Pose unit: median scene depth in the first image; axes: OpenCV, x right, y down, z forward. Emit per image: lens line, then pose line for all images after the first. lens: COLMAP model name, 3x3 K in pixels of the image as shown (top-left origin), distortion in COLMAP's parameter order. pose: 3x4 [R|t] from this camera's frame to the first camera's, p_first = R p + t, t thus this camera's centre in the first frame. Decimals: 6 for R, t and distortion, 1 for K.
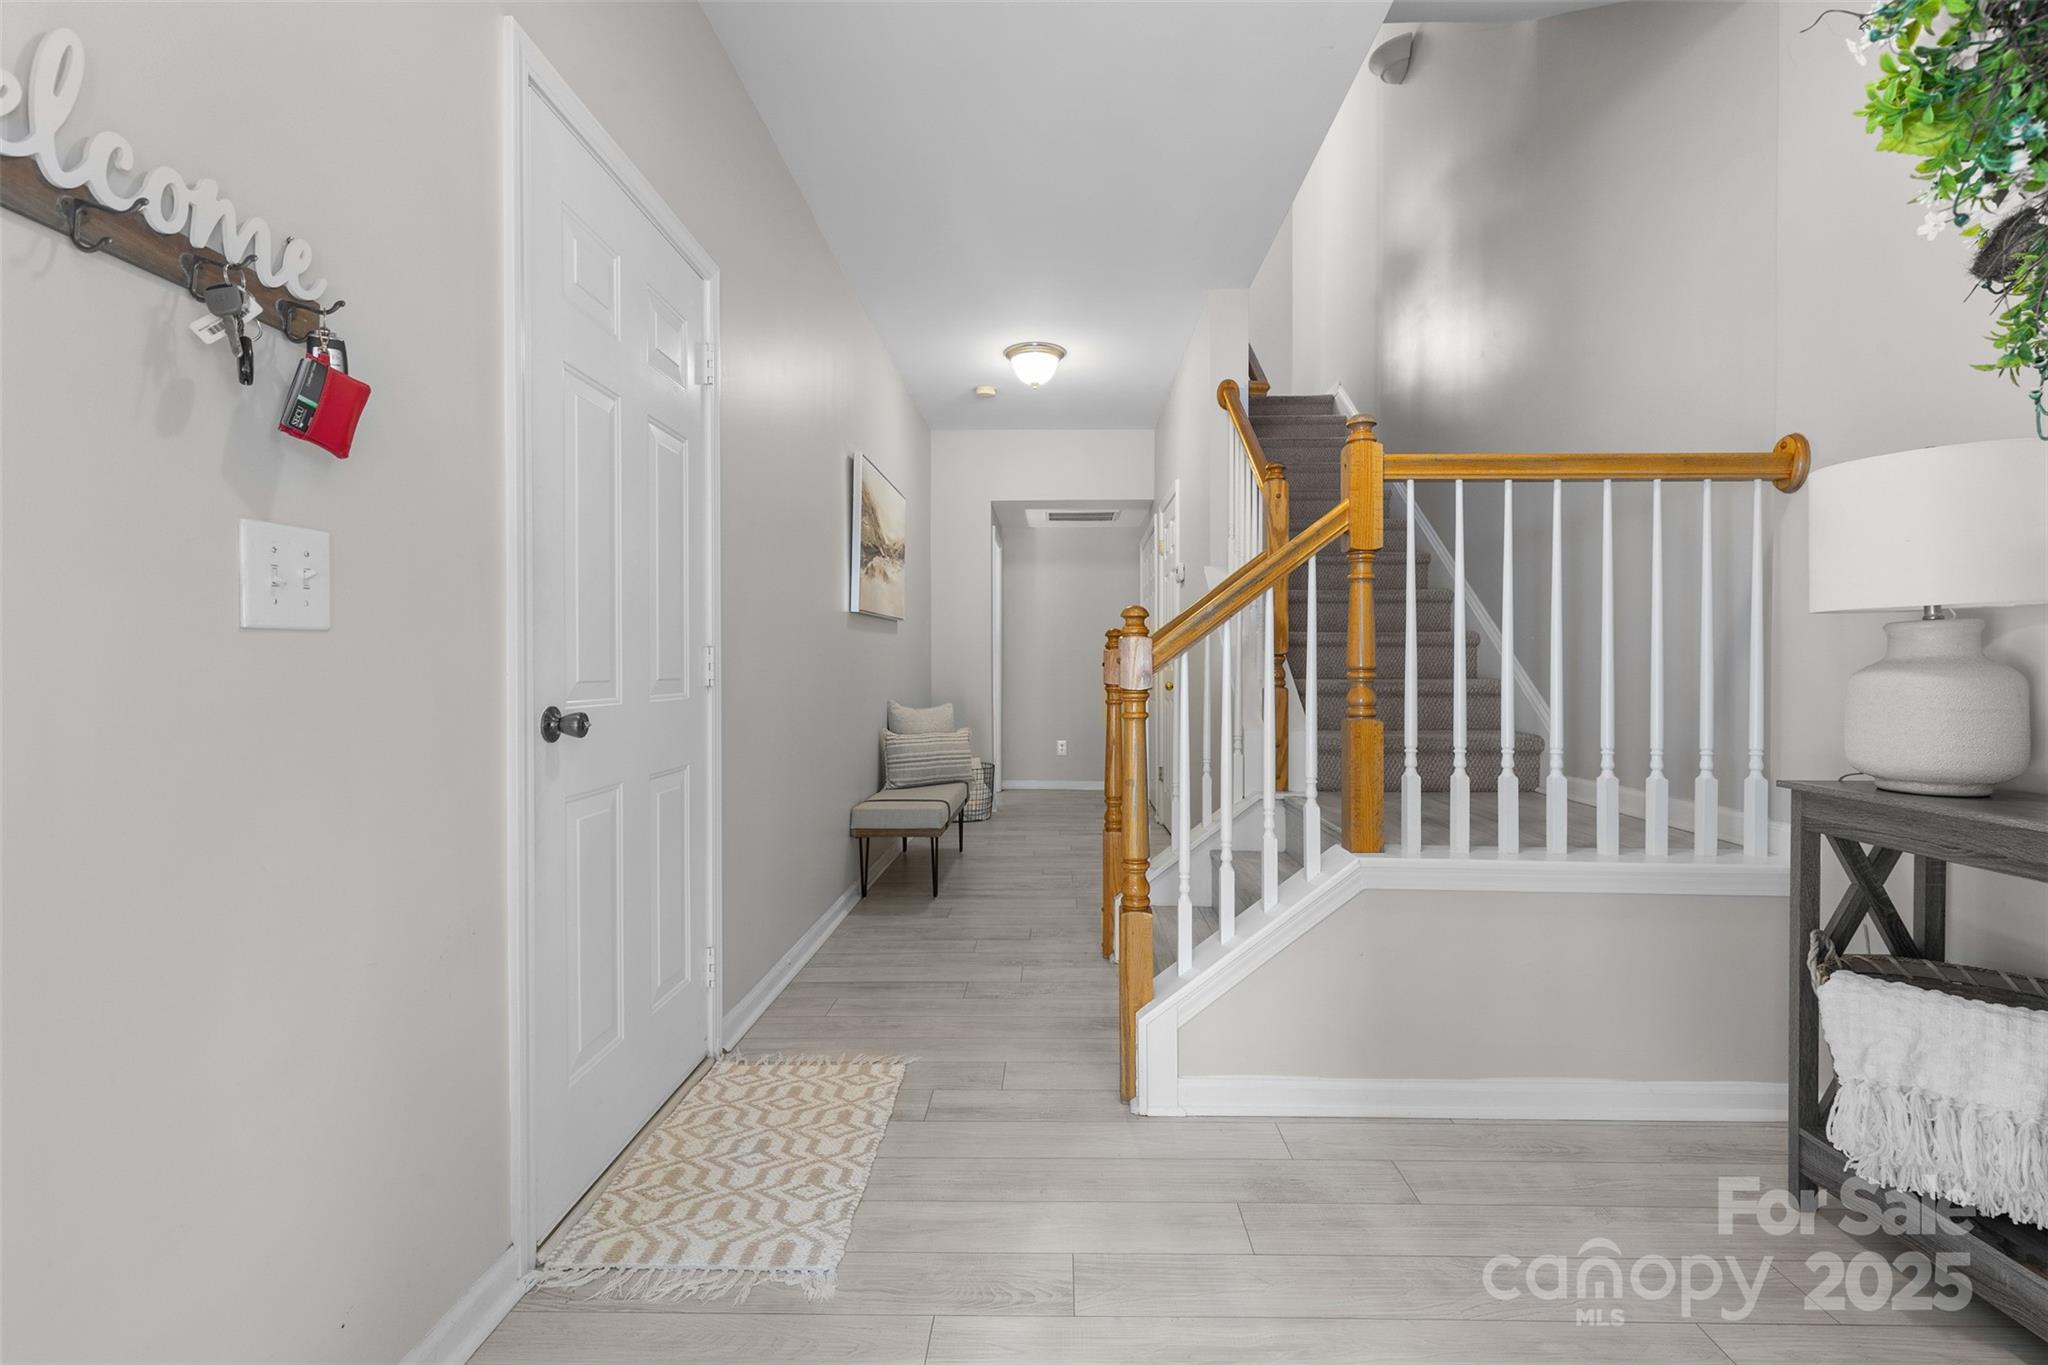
lens RADIAL K [[914.8, 0, 1052.6], [0, 914.8, 679.2], [0, 0, 1]] dist [0.003773, 0.000868]
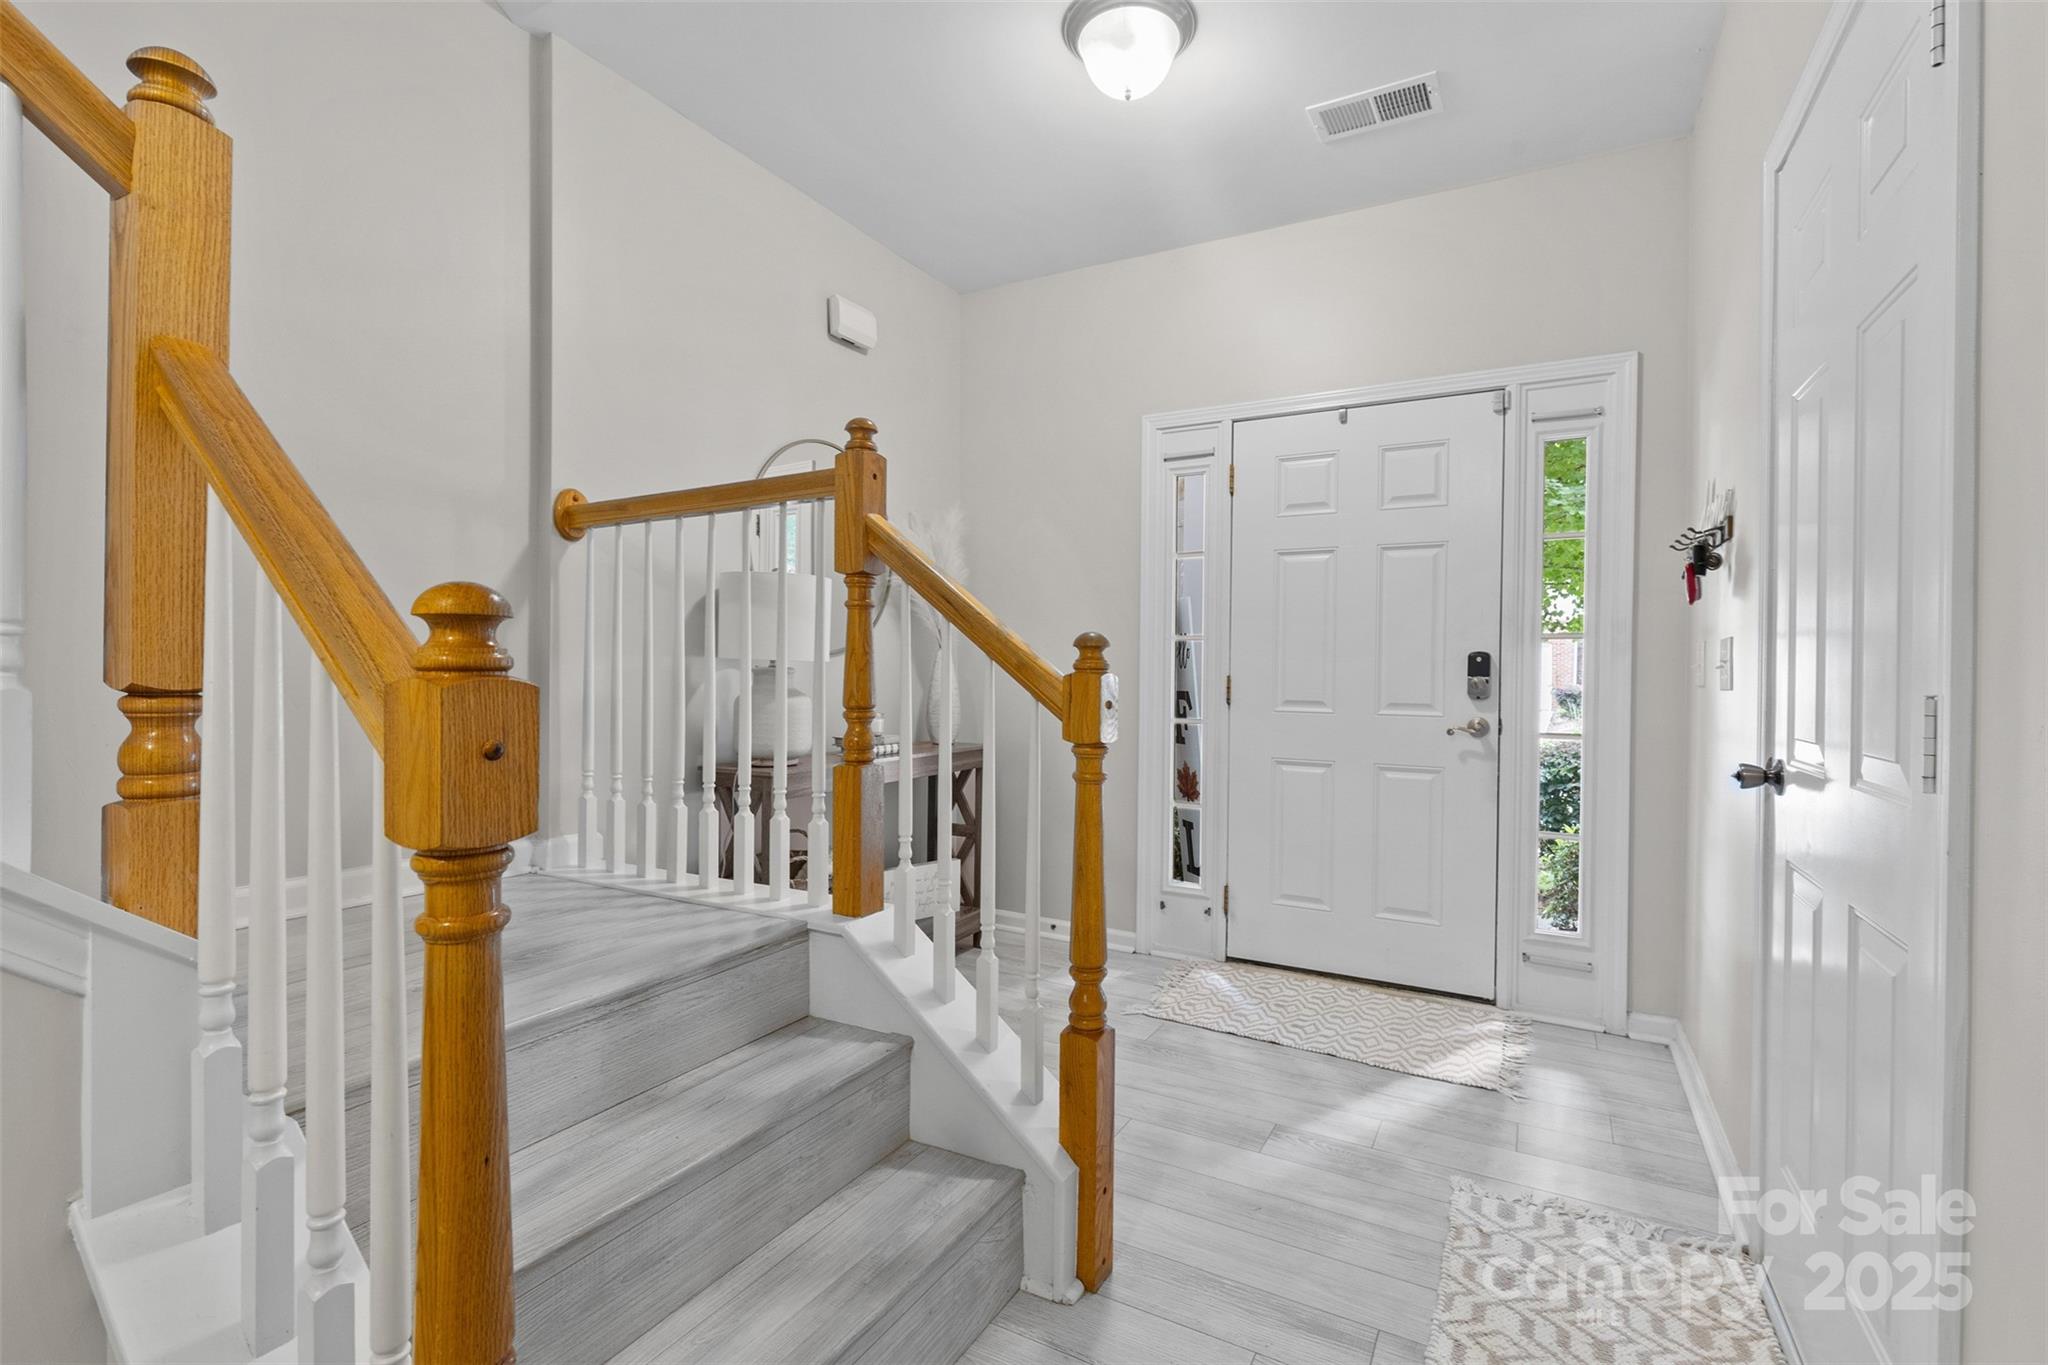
lens RADIAL K [[914.8, 0, 1052.6], [0, 914.8, 679.2], [0, 0, 1]] dist [0.003773, 0.000868]
pose [[-0.880629, -0.011007, 0.473678, -0.241994], [-0.006690, 0.999919, 0.010799, -0.045335], [-0.473759, 0.006341, -0.880632, 1.686362]]
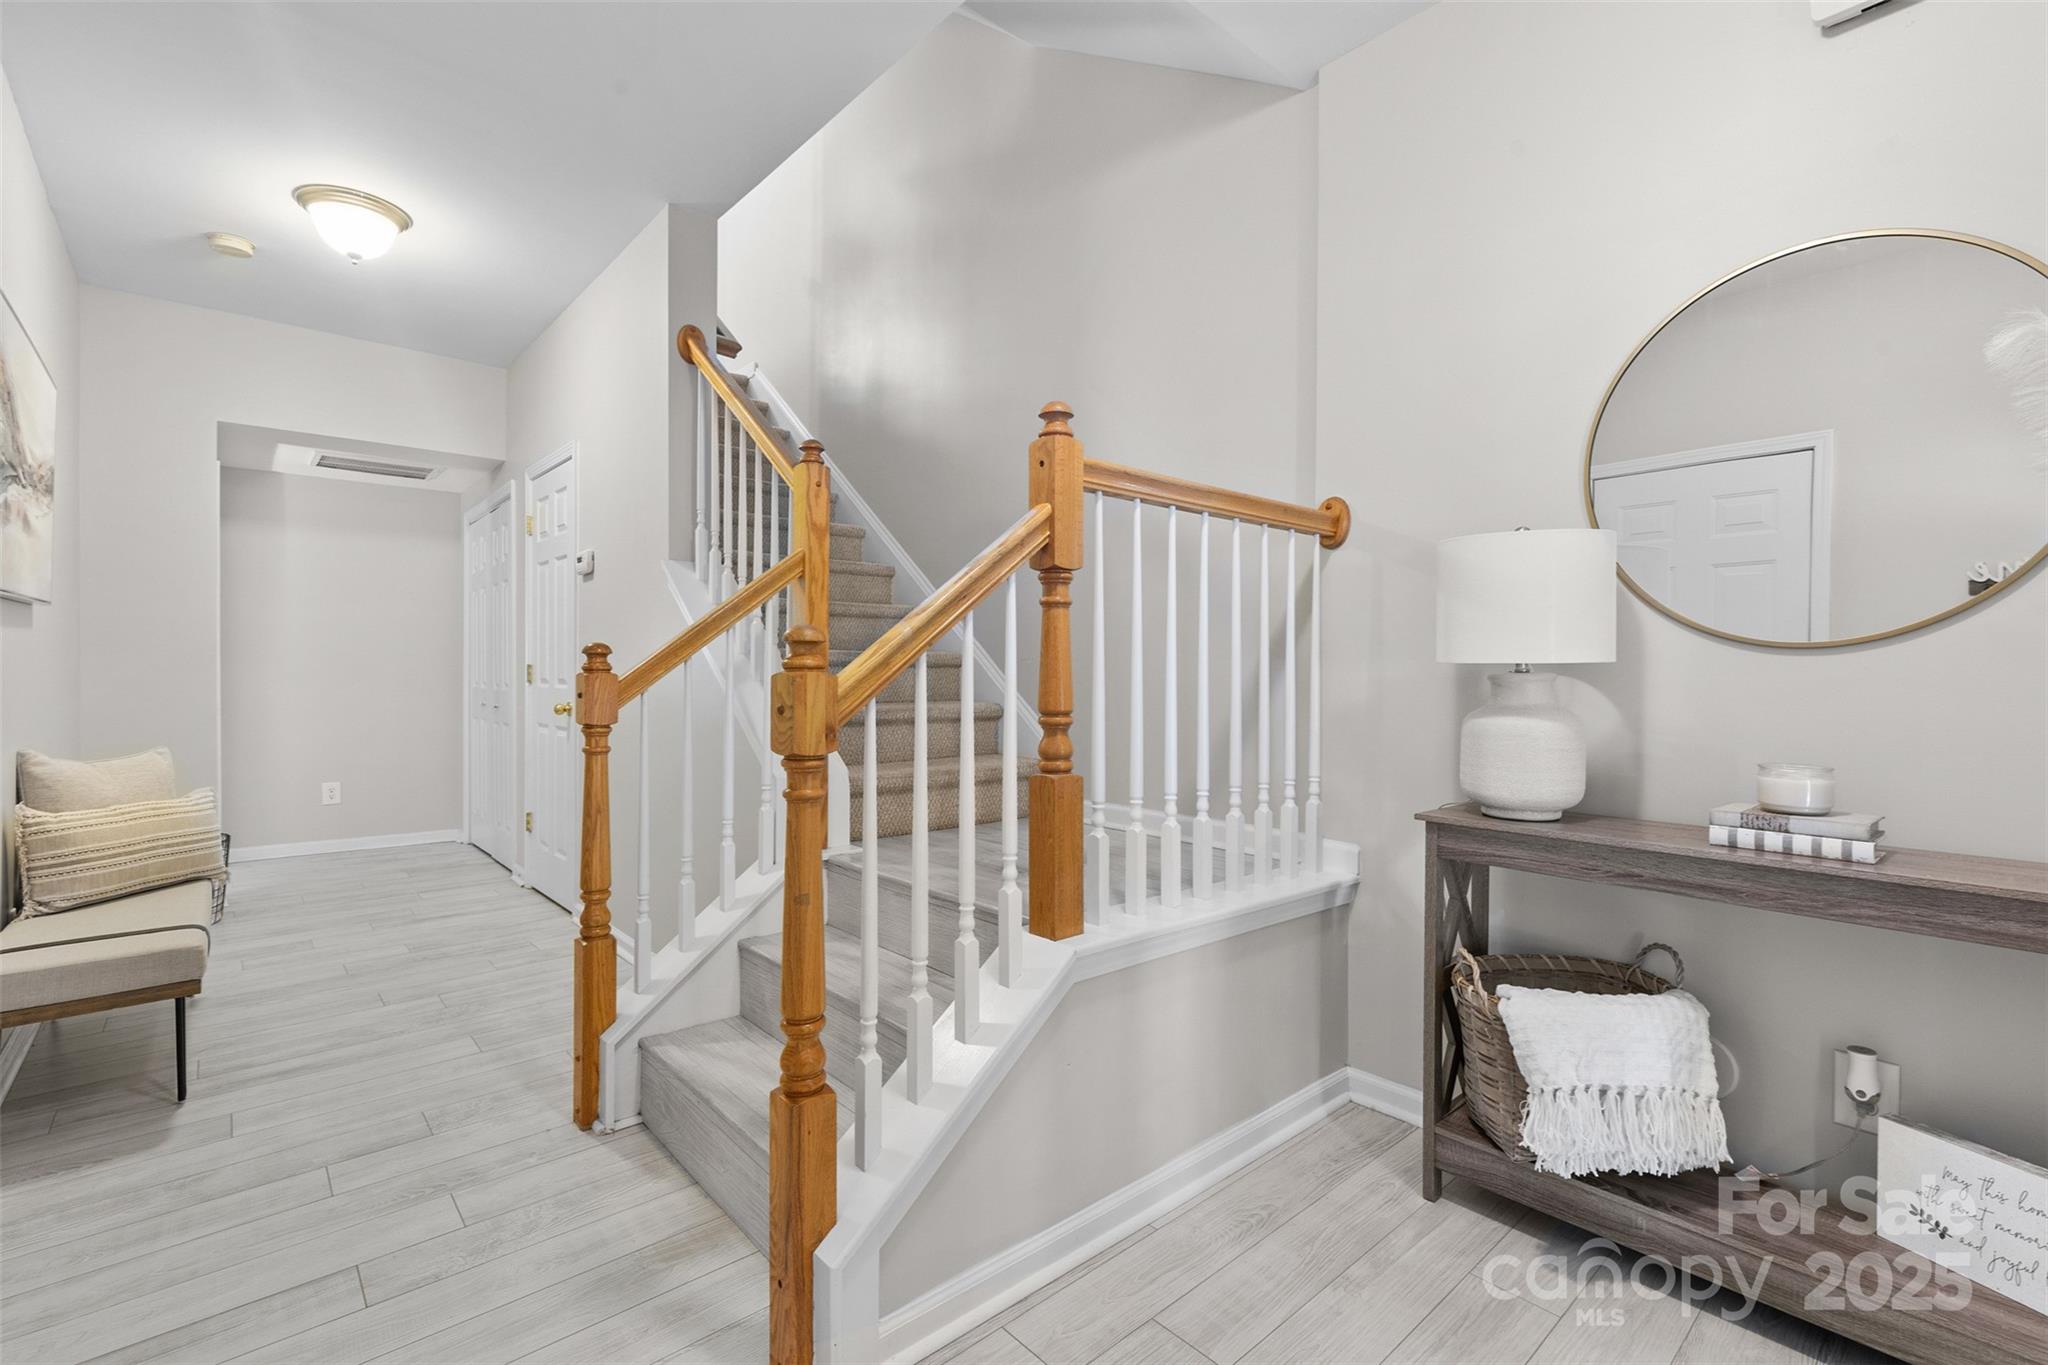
lens RADIAL K [[914.8, 0, 1052.6], [0, 914.8, 679.2], [0, 0, 1]] dist [0.003773, 0.000868]
pose [[0.734546, -0.000184, 0.678559, -0.176584], [0.001113, 0.999999, -0.000935, -0.032515], [-0.678558, 0.001442, 0.734545, 0.319792]]
